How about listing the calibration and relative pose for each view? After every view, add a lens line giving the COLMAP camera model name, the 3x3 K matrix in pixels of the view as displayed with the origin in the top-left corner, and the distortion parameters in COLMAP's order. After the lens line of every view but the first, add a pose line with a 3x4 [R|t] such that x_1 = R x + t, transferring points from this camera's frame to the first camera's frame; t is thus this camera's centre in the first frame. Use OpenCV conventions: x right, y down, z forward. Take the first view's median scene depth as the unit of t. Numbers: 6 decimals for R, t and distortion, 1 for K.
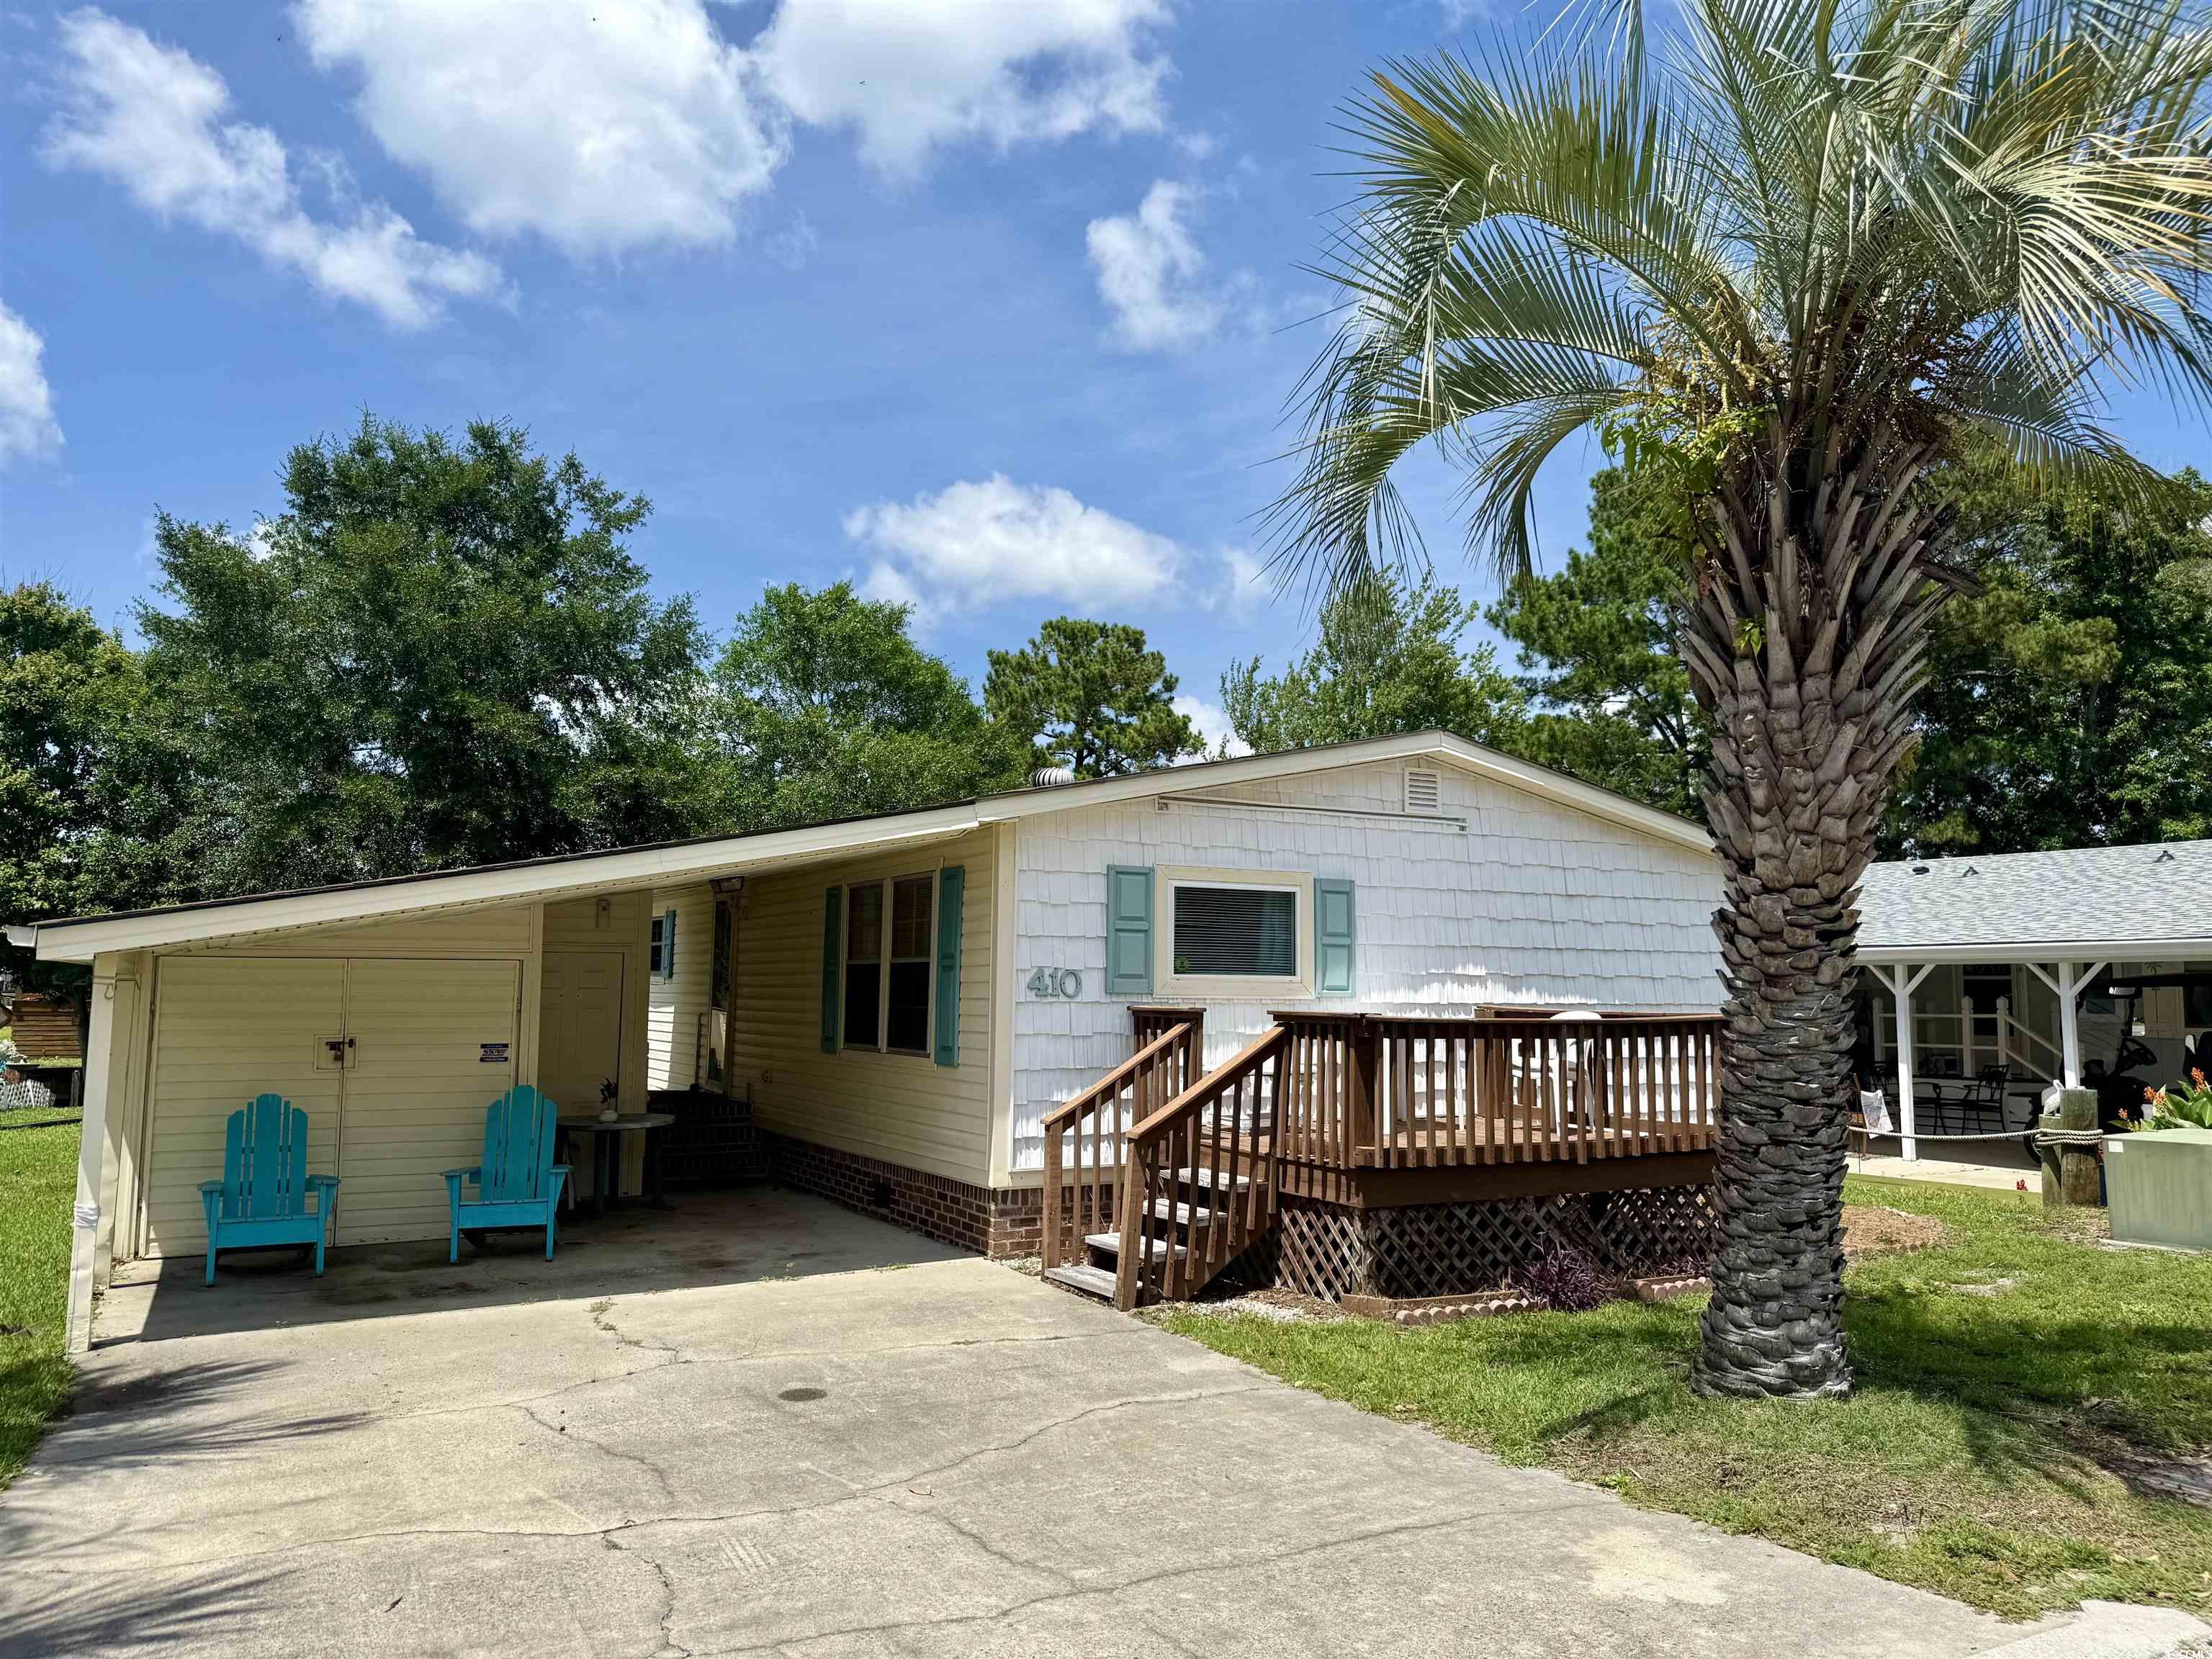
lens RADIAL K [[1606.3, 0, 1097.2], [0, 1606.3, 856.6], [0, 0, 1]] dist [0.134146, -0.174434]
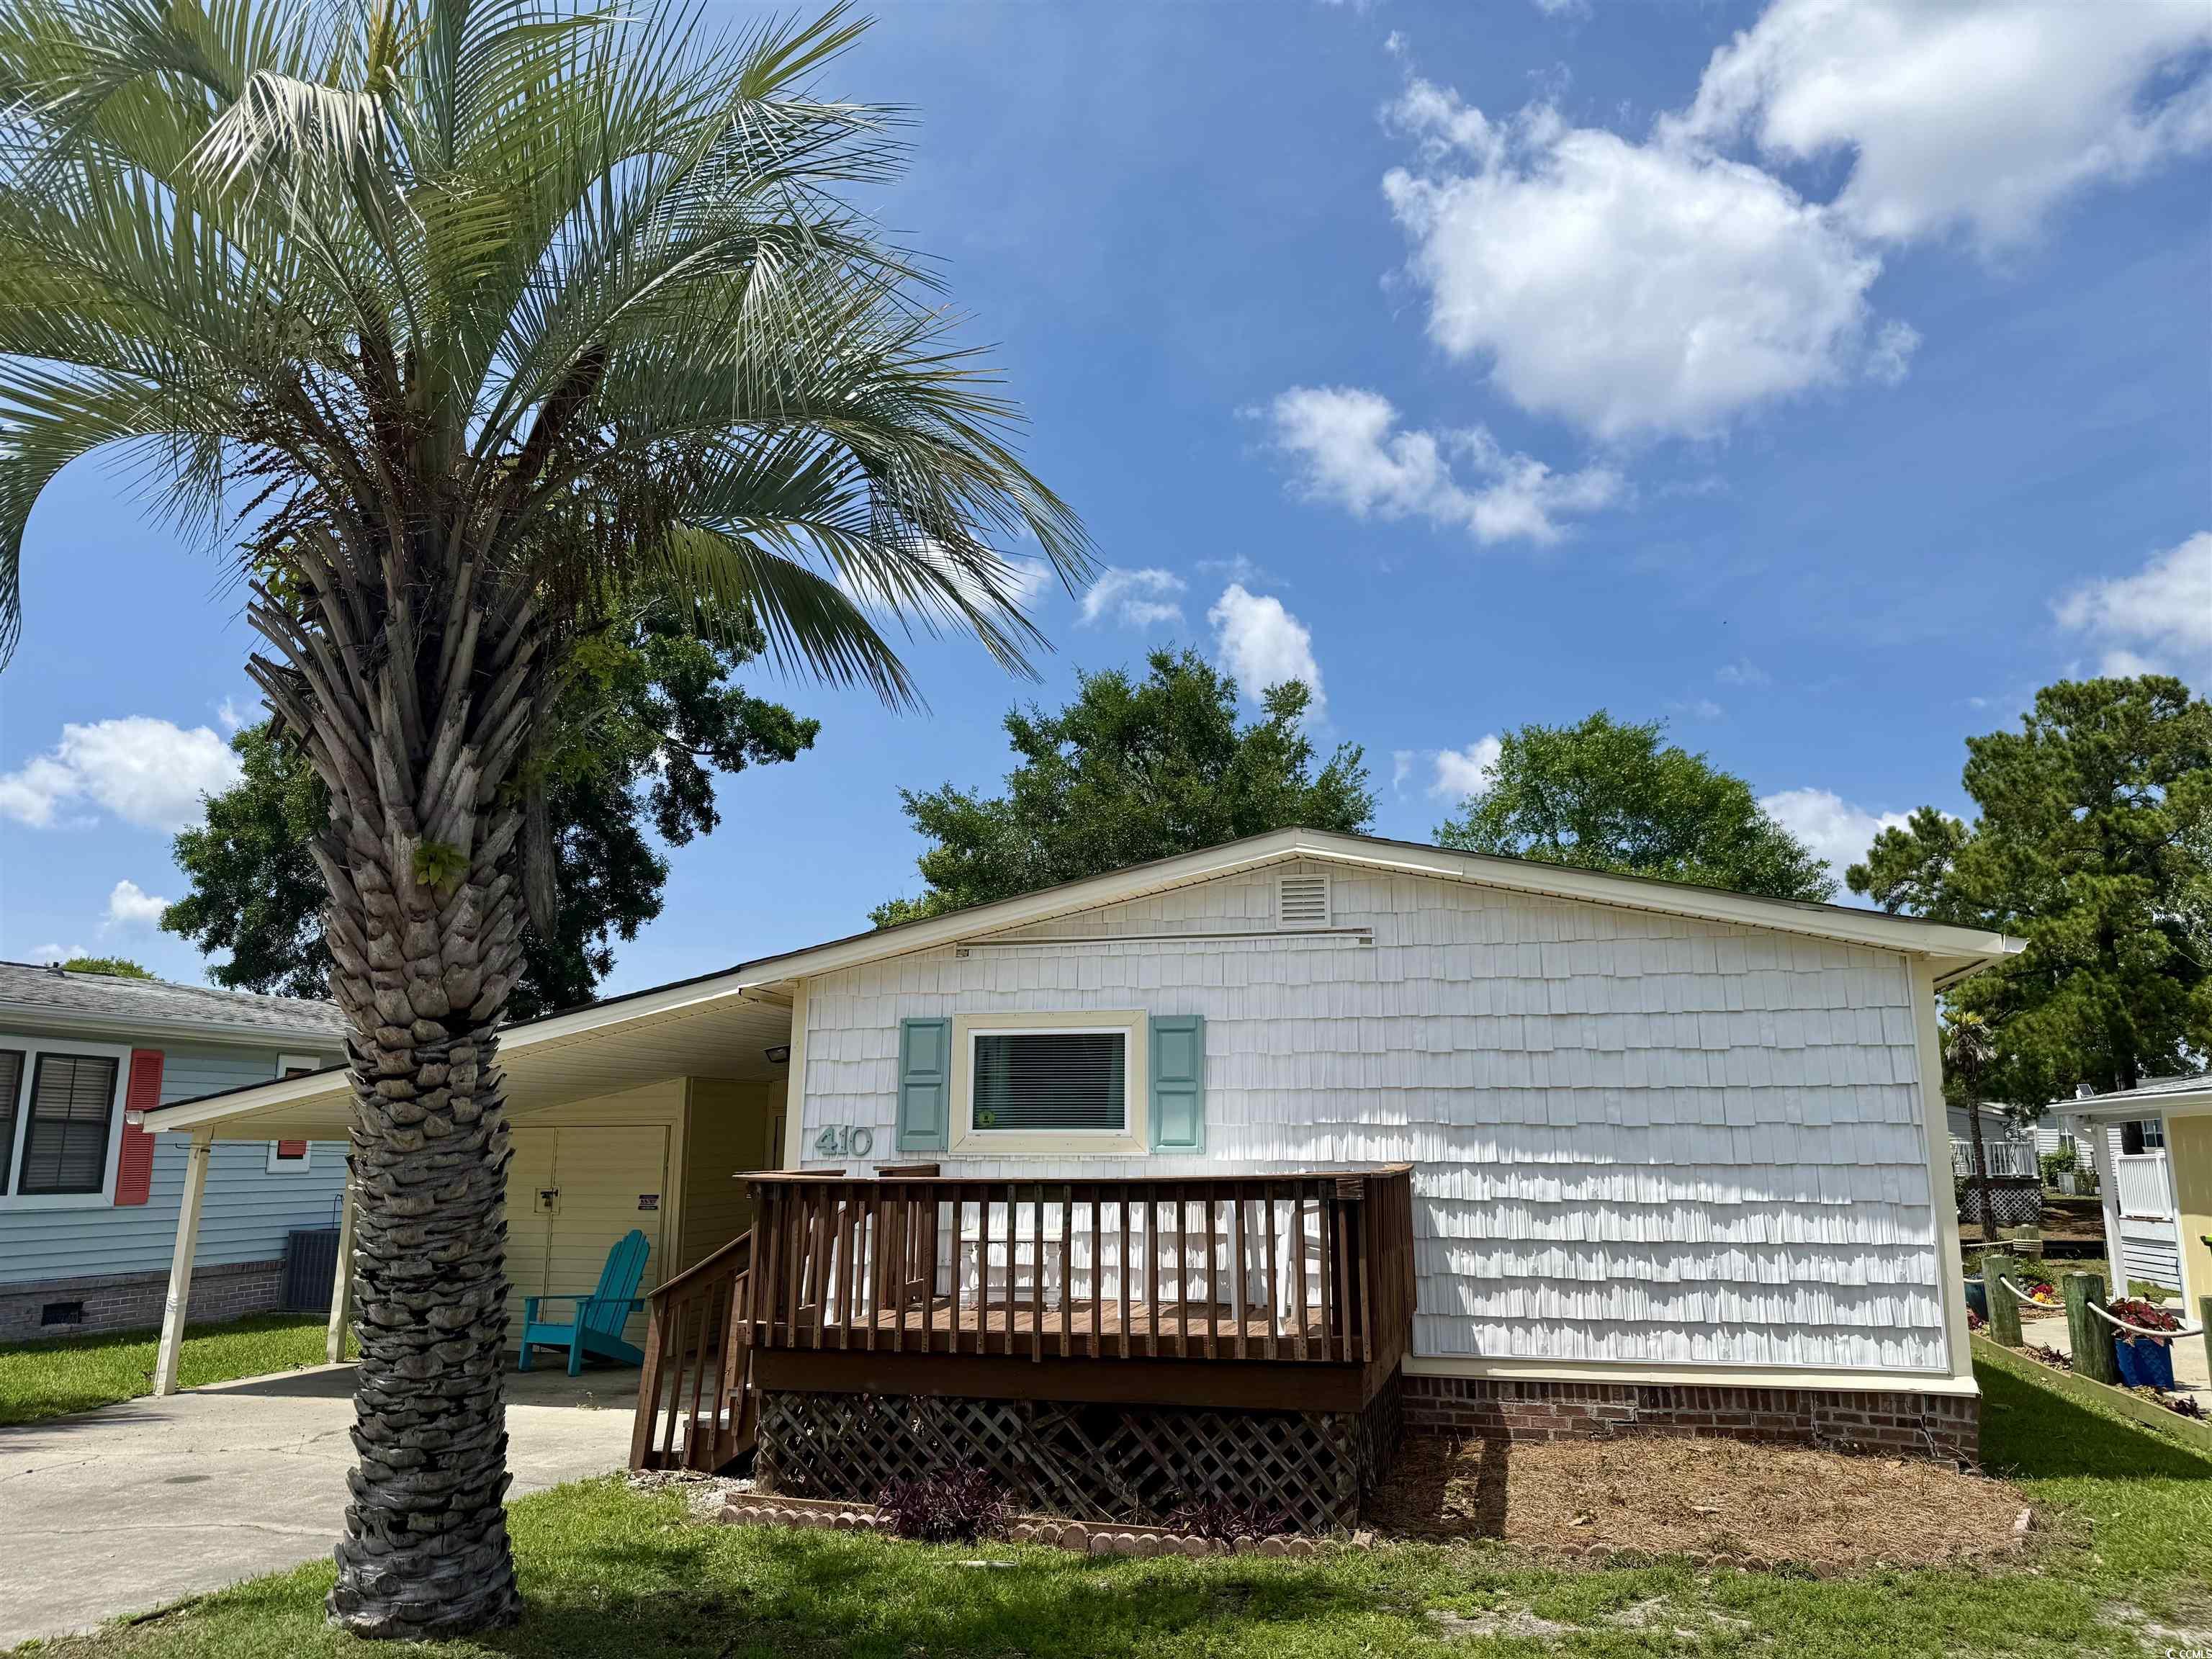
lens RADIAL K [[1557.3, 0, 1118.1], [0, 1557.3, 842.1], [0, 0, 1]] dist [0.116424, -0.200761]
pose [[0.712267, -0.140784, -0.687645, 0.713399], [0.060642, 0.988358, -0.139536, 0.036893], [0.699284, 0.057687, 0.712512, 0.366982]]
